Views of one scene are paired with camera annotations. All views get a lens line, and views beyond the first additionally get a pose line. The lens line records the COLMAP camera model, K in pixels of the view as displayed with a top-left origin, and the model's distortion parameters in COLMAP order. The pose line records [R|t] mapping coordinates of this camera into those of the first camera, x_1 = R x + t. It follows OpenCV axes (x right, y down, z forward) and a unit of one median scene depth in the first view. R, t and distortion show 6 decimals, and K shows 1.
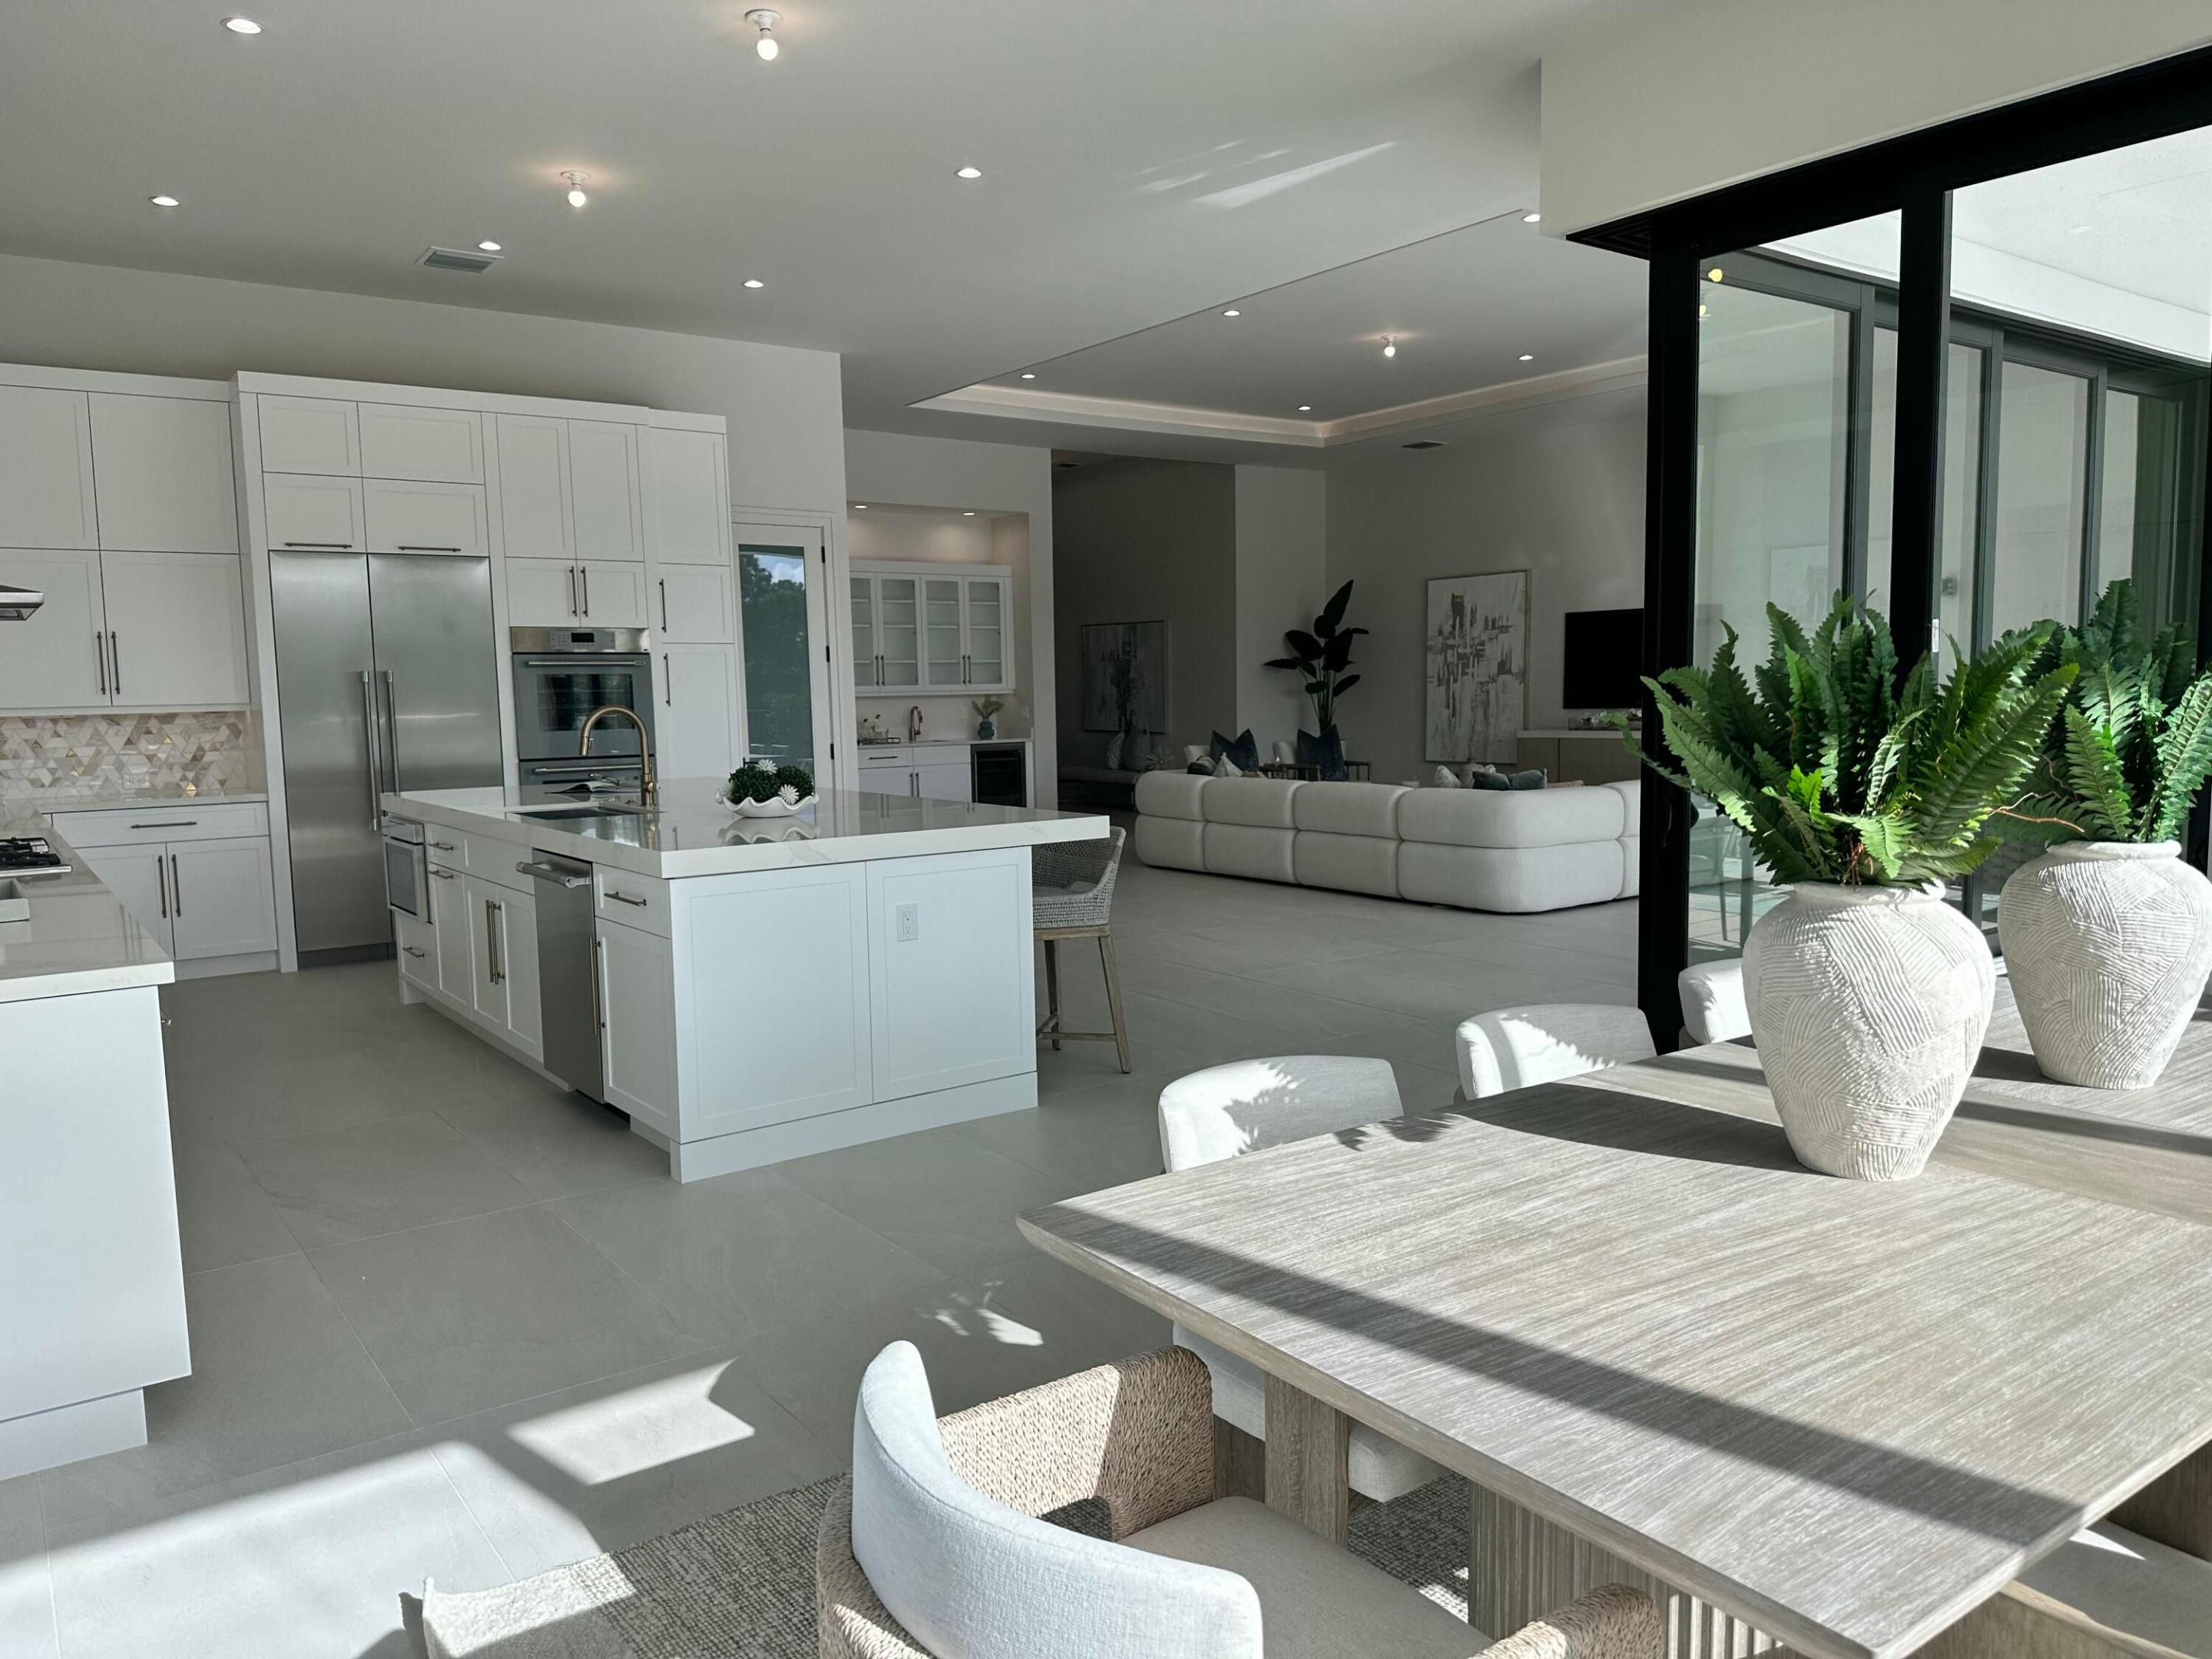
lens RADIAL K [[1537.7, 0, 1070.3], [0, 1537.7, 861.7], [0, 0, 1]] dist [0.065628, -0.085994]
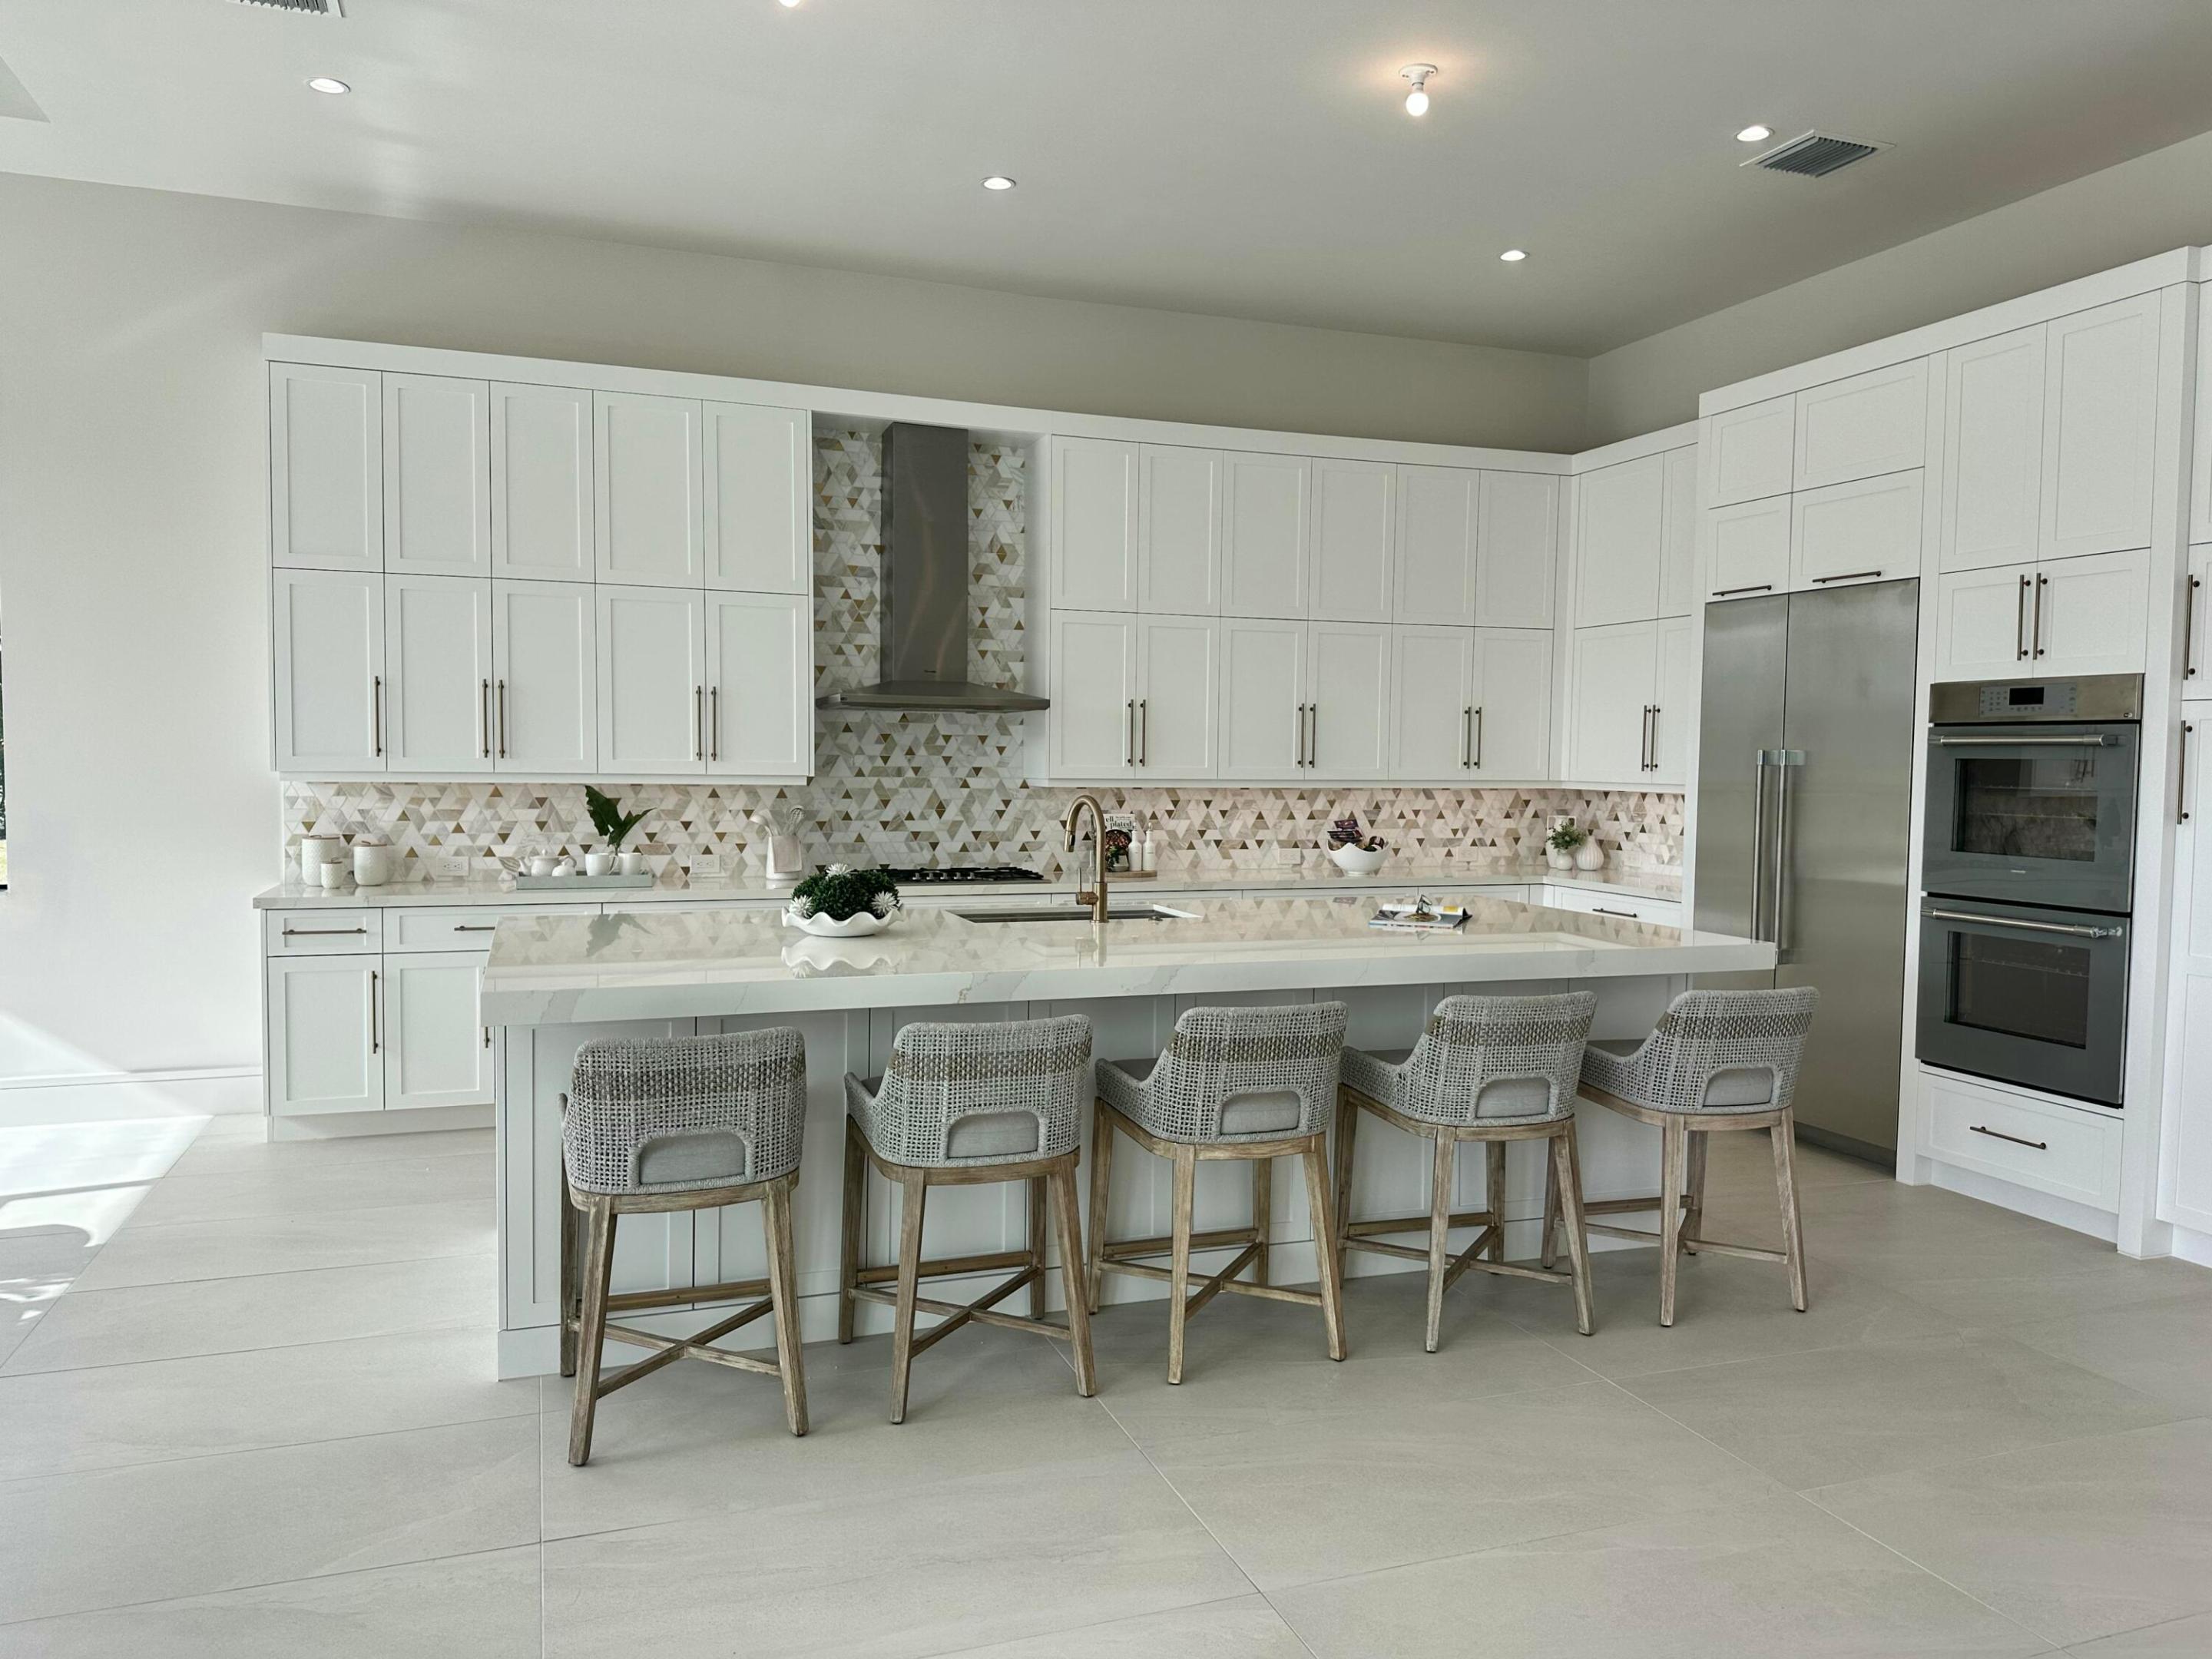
lens RADIAL K [[1537.7, 0, 1123.7], [0, 1537.7, 838.5], [0, 0, 1]] dist [0.065628, -0.085994]
pose [[-0.254525, 0.068899, -0.964609, 0.285647], [-0.120110, 0.987483, 0.102225, -0.095878], [0.959578, 0.141878, -0.243064, 0.713051]]
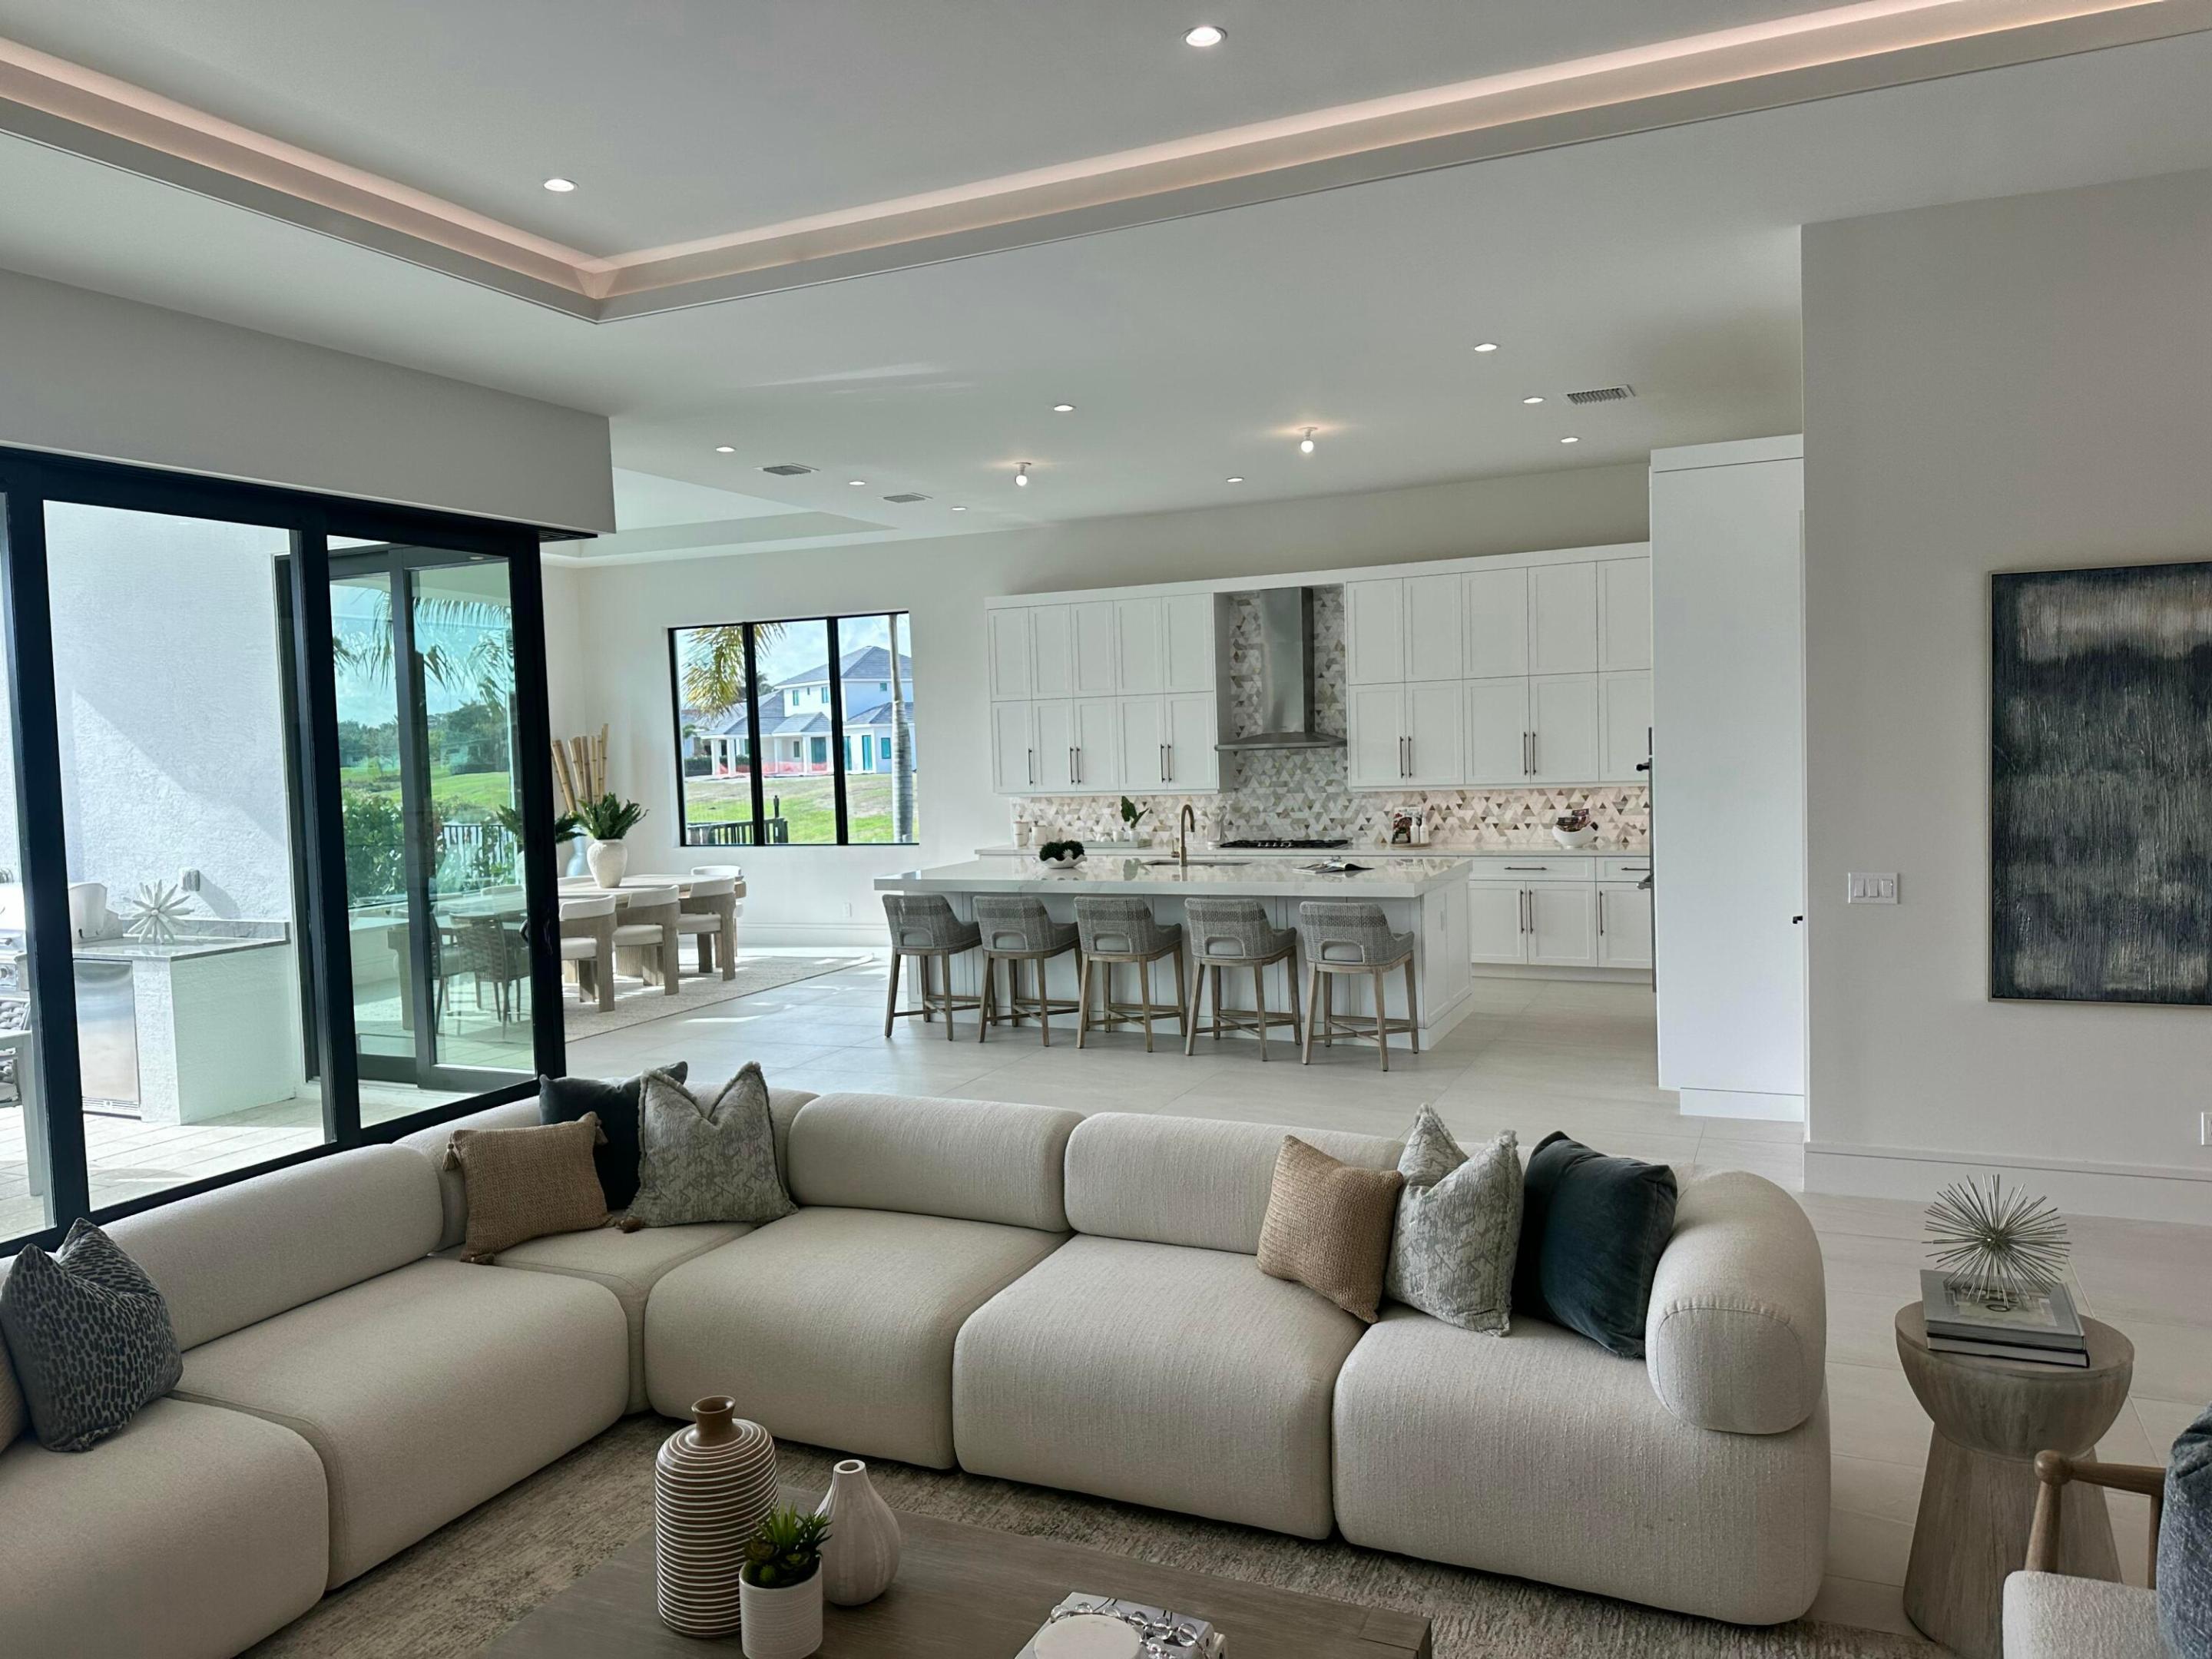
lens RADIAL K [[1537.7, 0, 1096.0], [0, 1537.7, 814.6], [0, 0, 1]] dist [0.065628, -0.085994]
pose [[-0.864631, 0.074760, -0.496814, 0.365132], [-0.006610, 0.987088, 0.160040, -0.209539], [0.502364, 0.141659, -0.852973, 1.392585]]
